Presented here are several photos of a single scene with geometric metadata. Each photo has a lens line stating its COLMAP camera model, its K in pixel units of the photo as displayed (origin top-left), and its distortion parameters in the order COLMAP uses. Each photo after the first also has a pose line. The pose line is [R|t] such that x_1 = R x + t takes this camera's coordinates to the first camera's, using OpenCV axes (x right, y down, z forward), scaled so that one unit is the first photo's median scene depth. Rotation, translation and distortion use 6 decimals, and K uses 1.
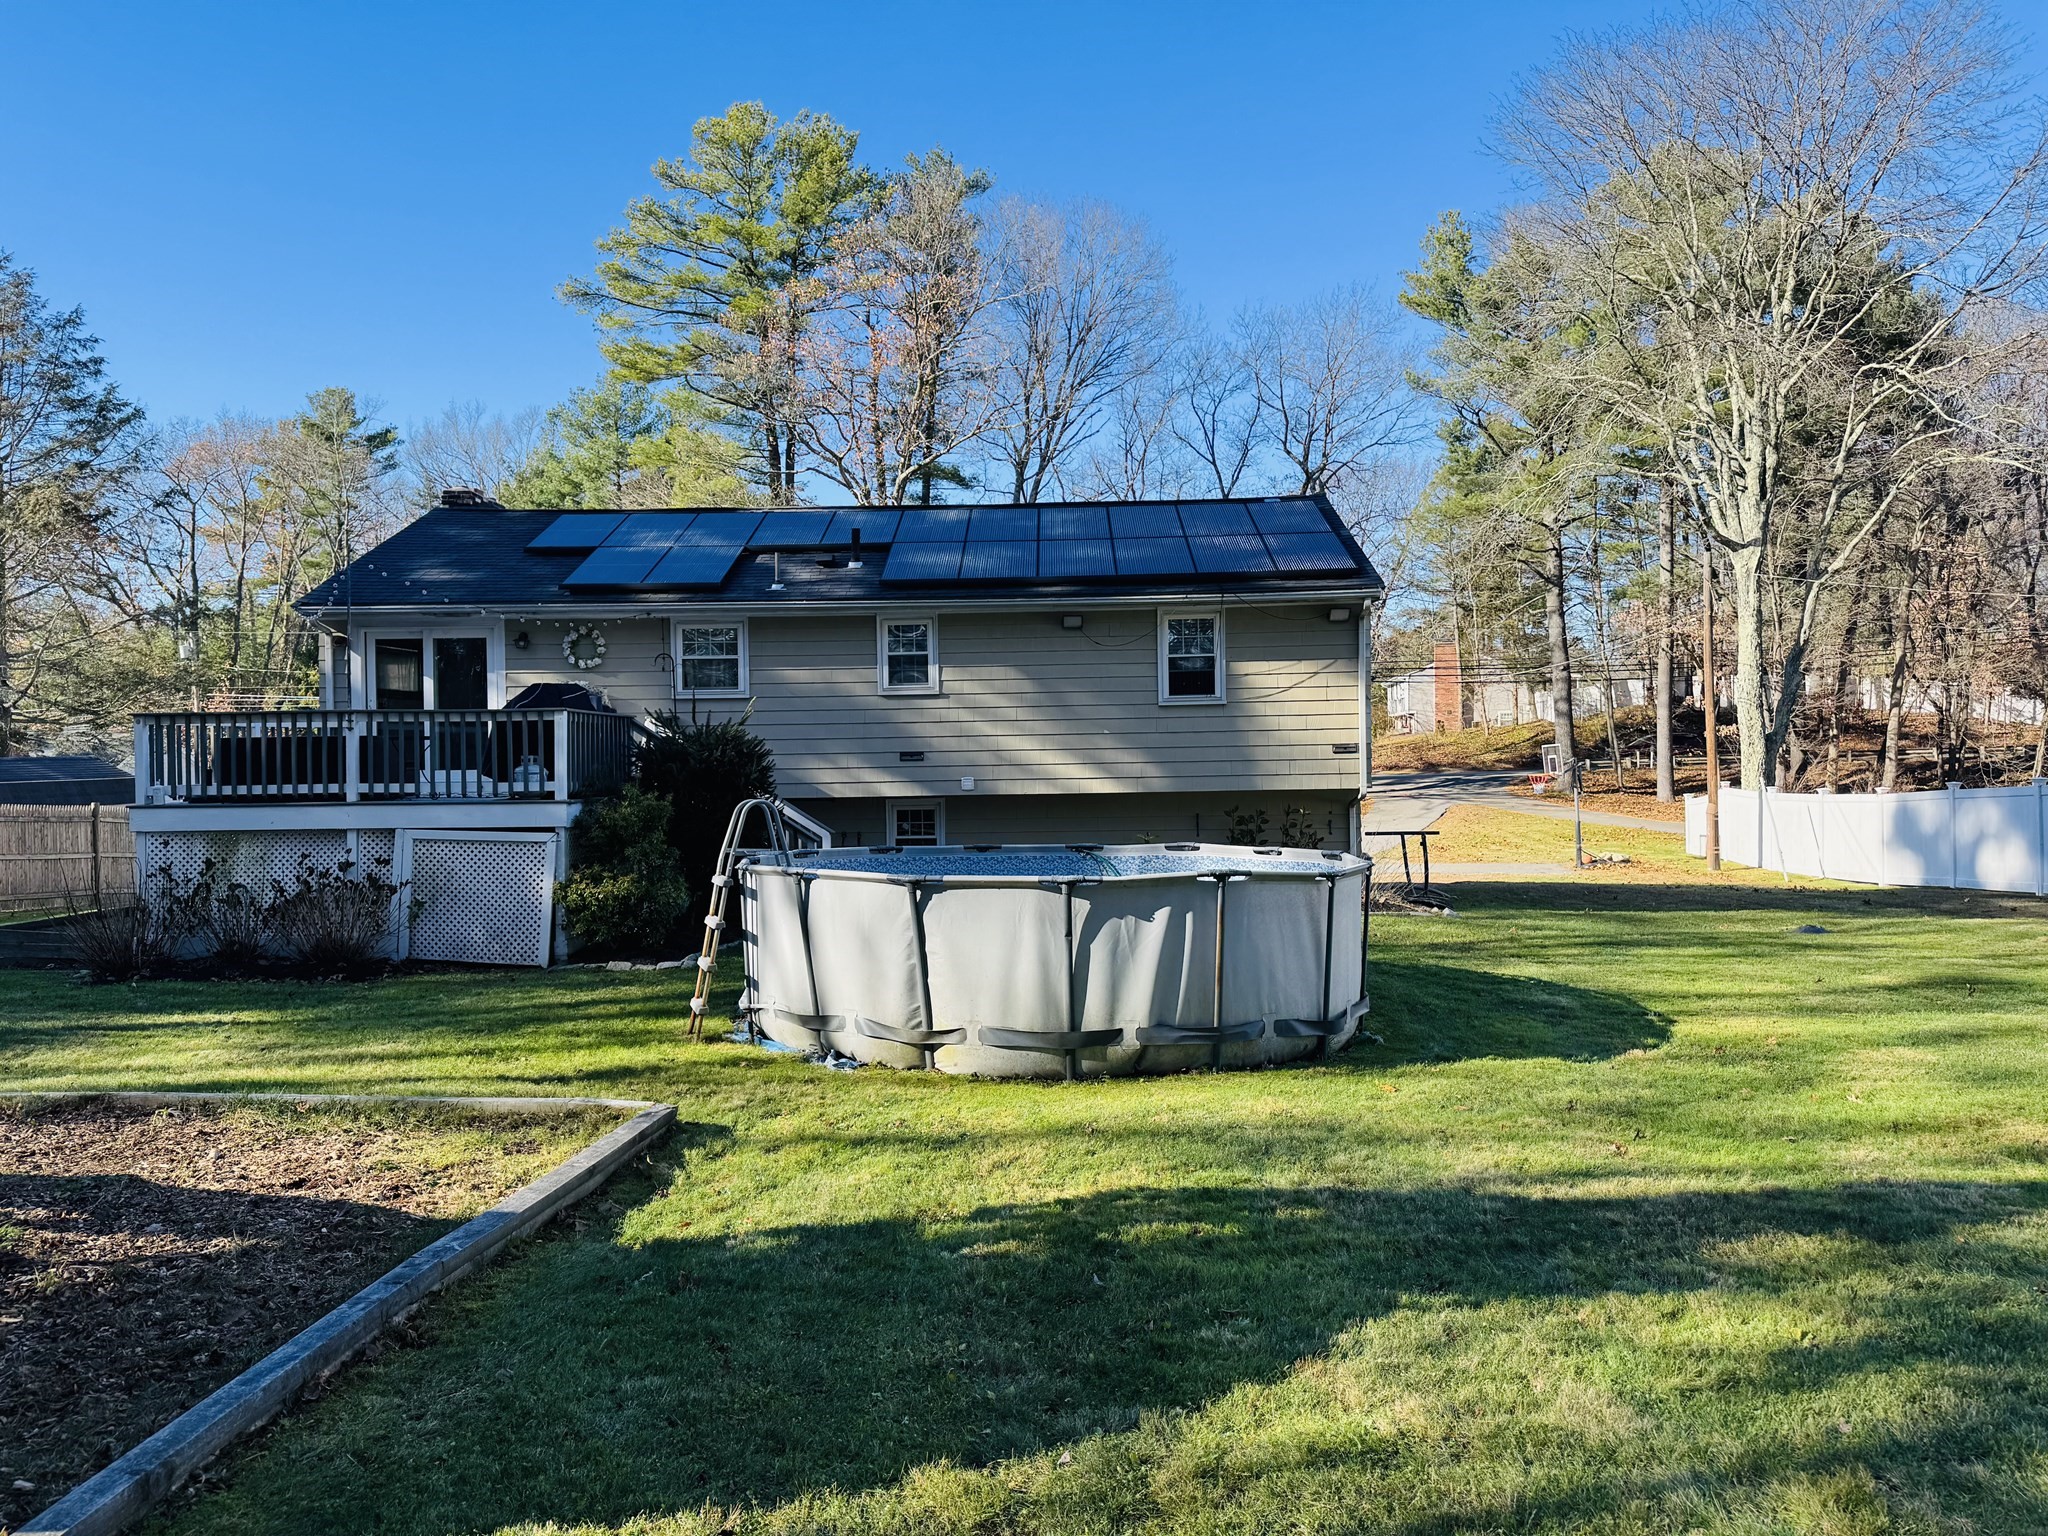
lens RADIAL K [[1449.8, 0, 1043.1], [0, 1449.8, 769.9], [0, 0, 1]] dist [0.055794, -0.069330]
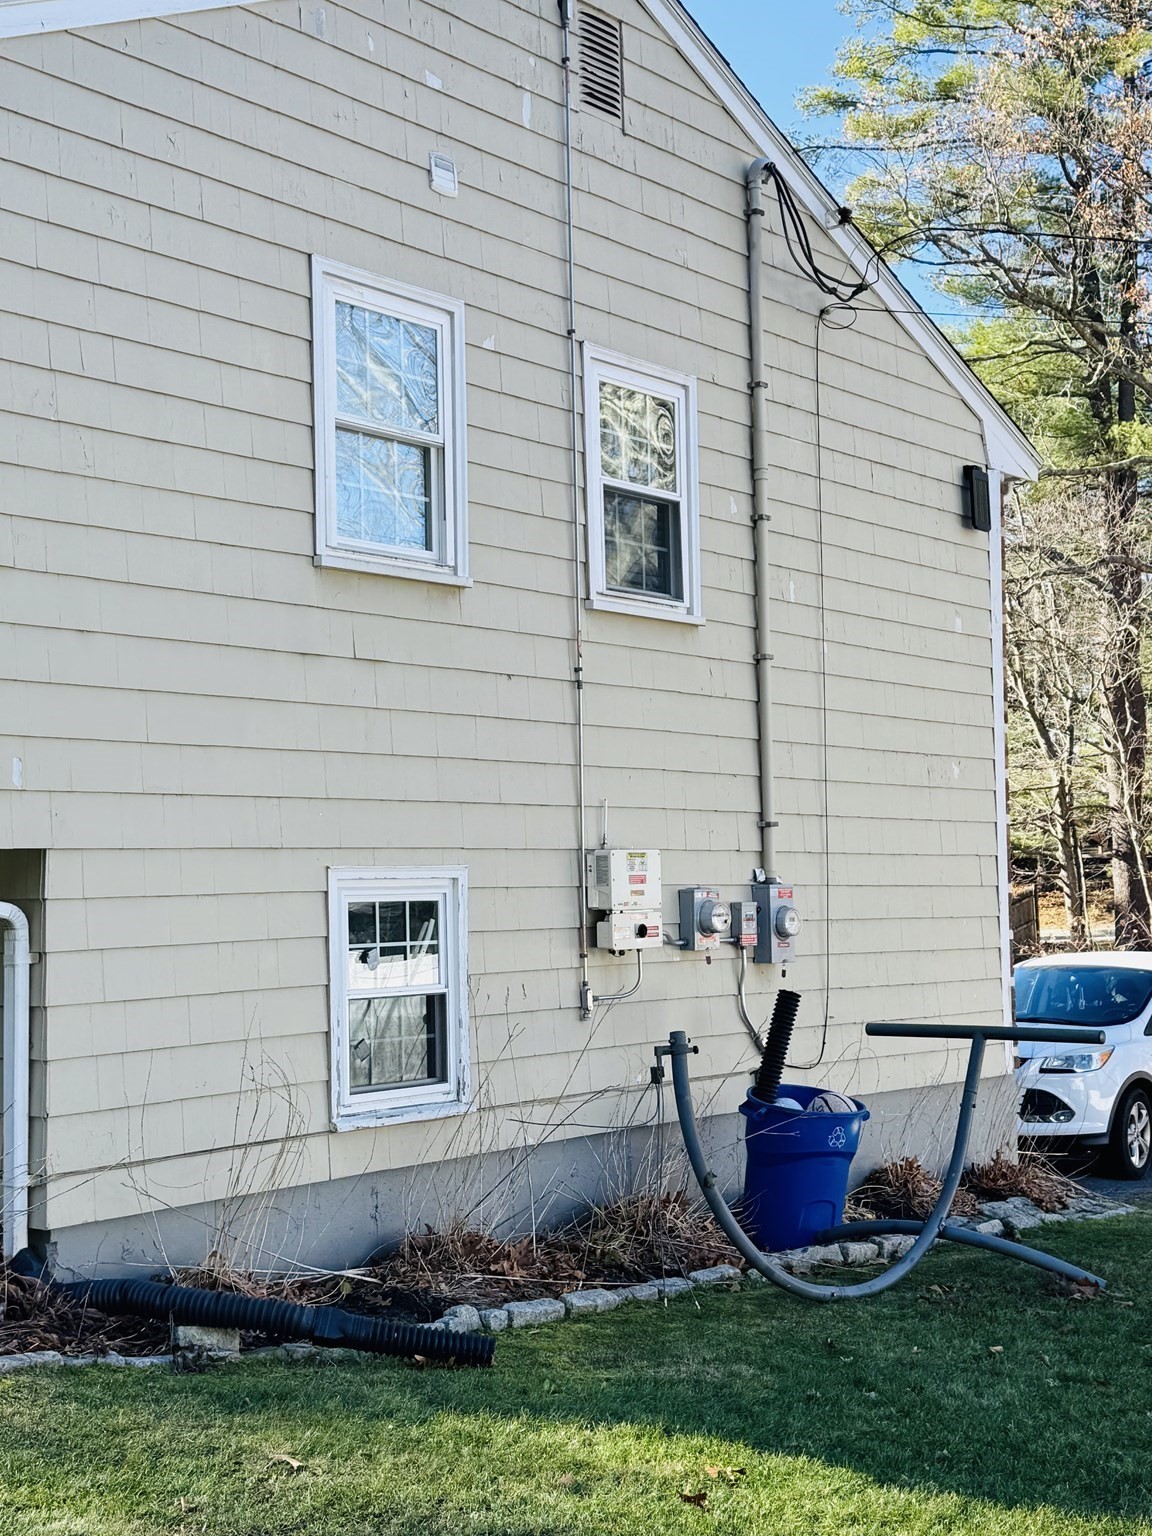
lens RADIAL K [[2012.4, 0, 571.1], [0, 2012.4, 766.3], [0, 0, 1]] dist [0.118044, 0.000000]
pose [[0.797881, -0.030518, -0.602043, 0.517272], [-0.003923, 0.998434, -0.055811, 0.016535], [0.602803, 0.046892, 0.796511, 0.755592]]
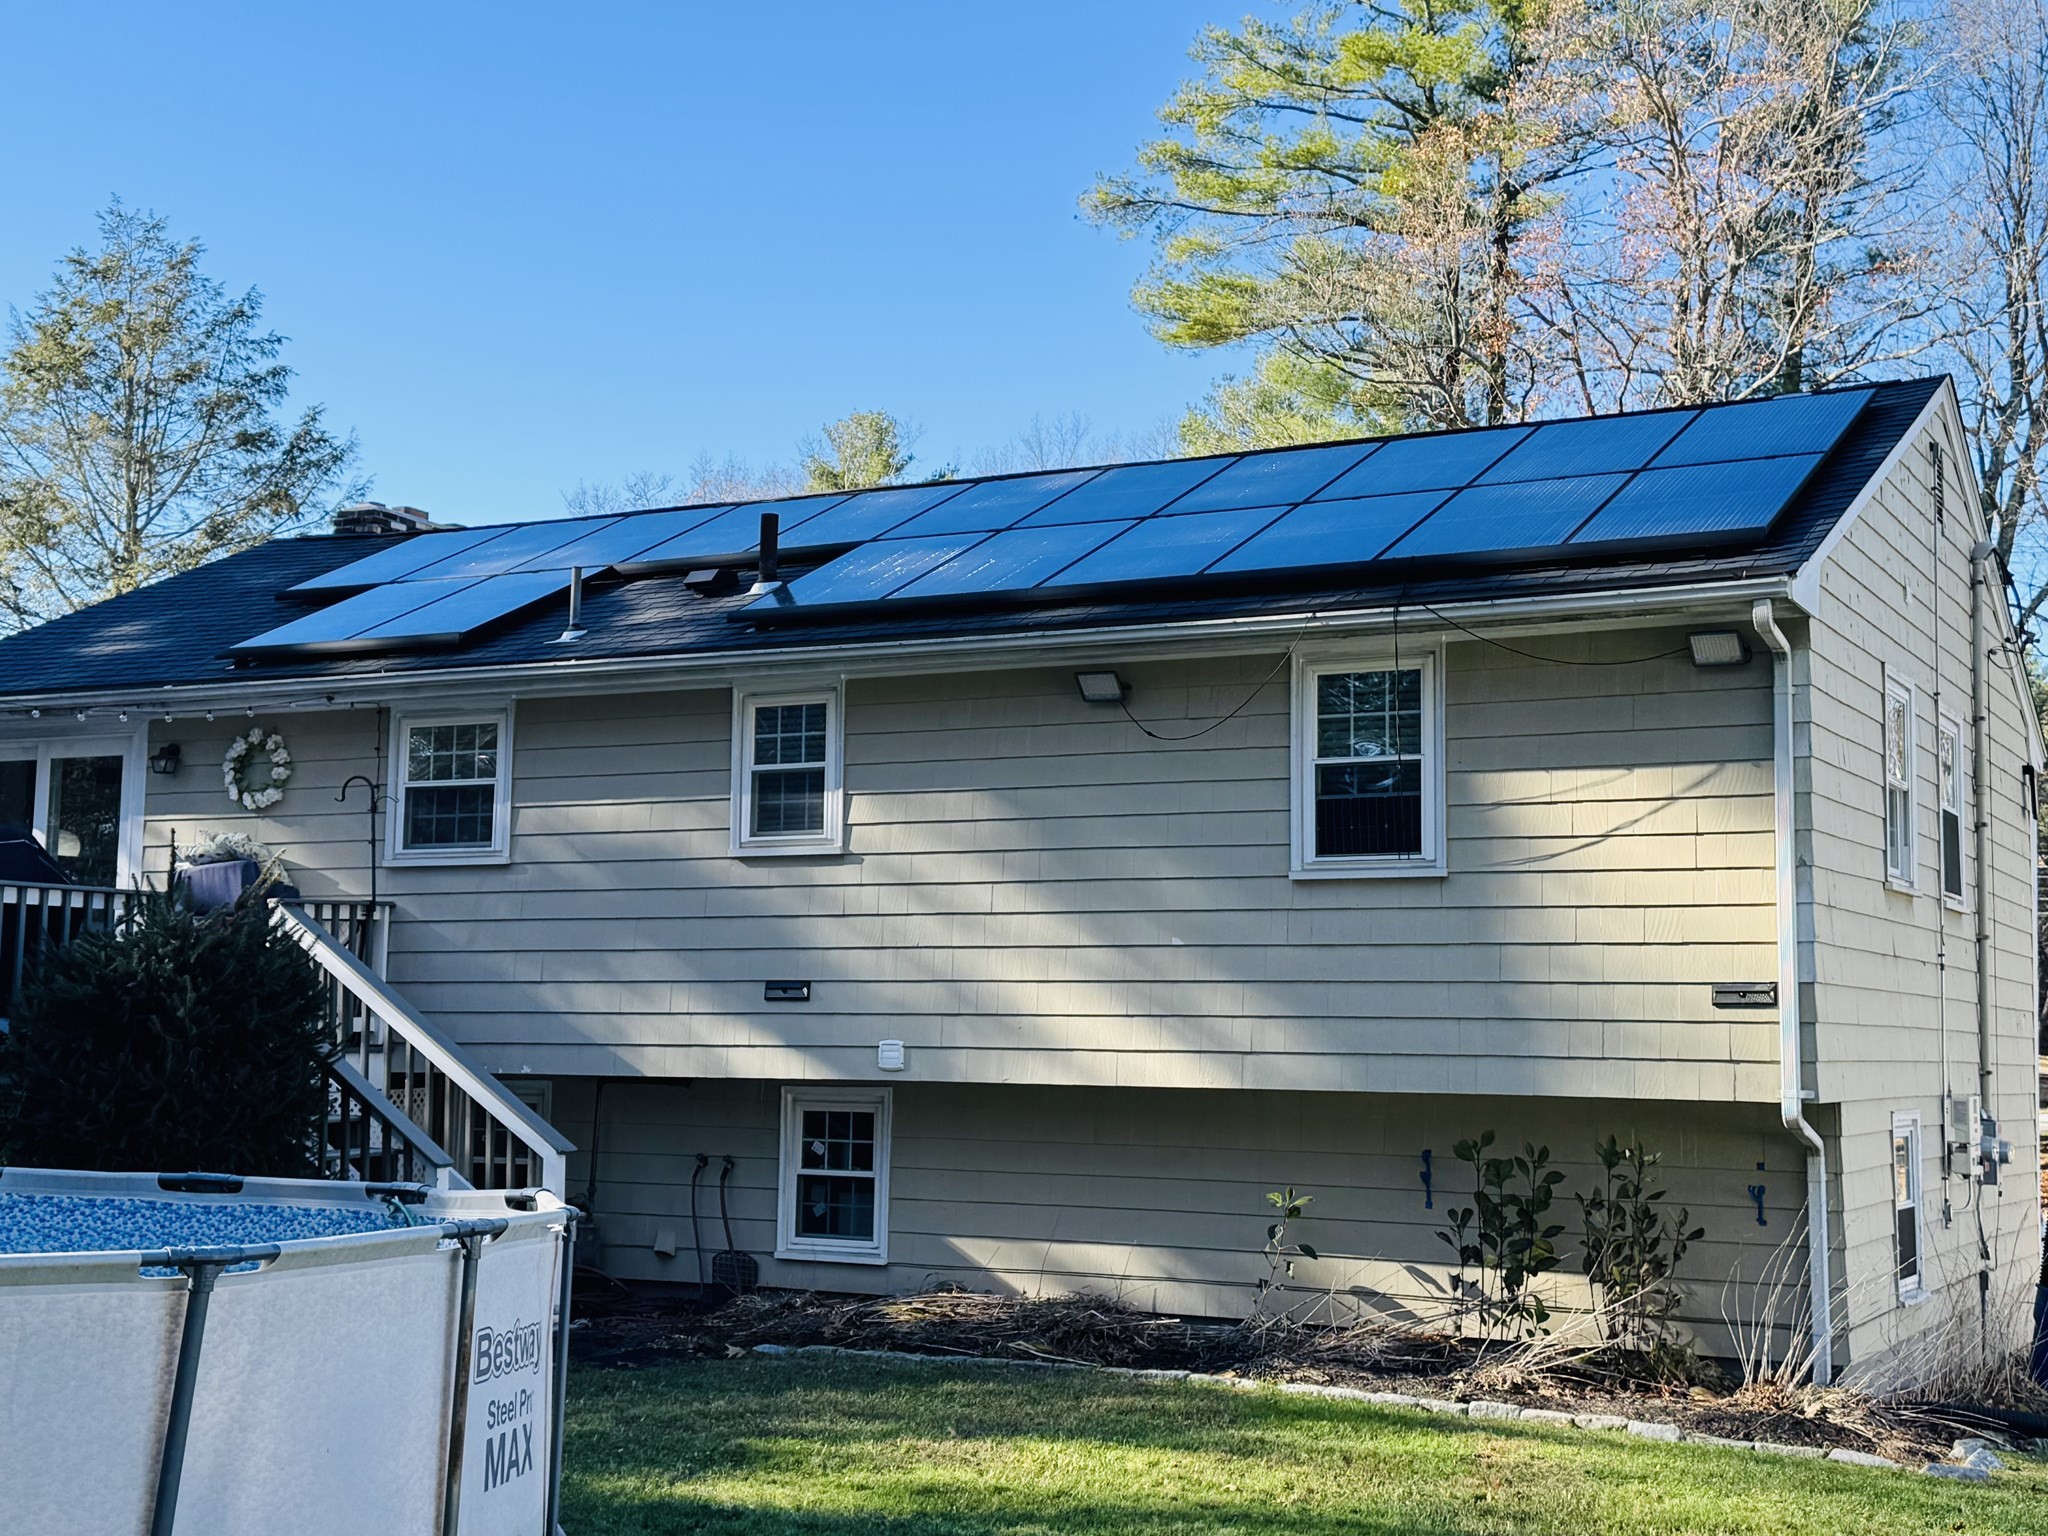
lens RADIAL K [[2683.2, 0, 993.6], [0, 2683.2, 721.3], [0, 0, 1]] dist [0.118044, 0.000000]
pose [[0.893658, -0.025119, -0.448046, 0.350816], [-0.033001, 0.992050, -0.121439, 0.007110], [0.447534, 0.123311, 0.885724, 0.268271]]
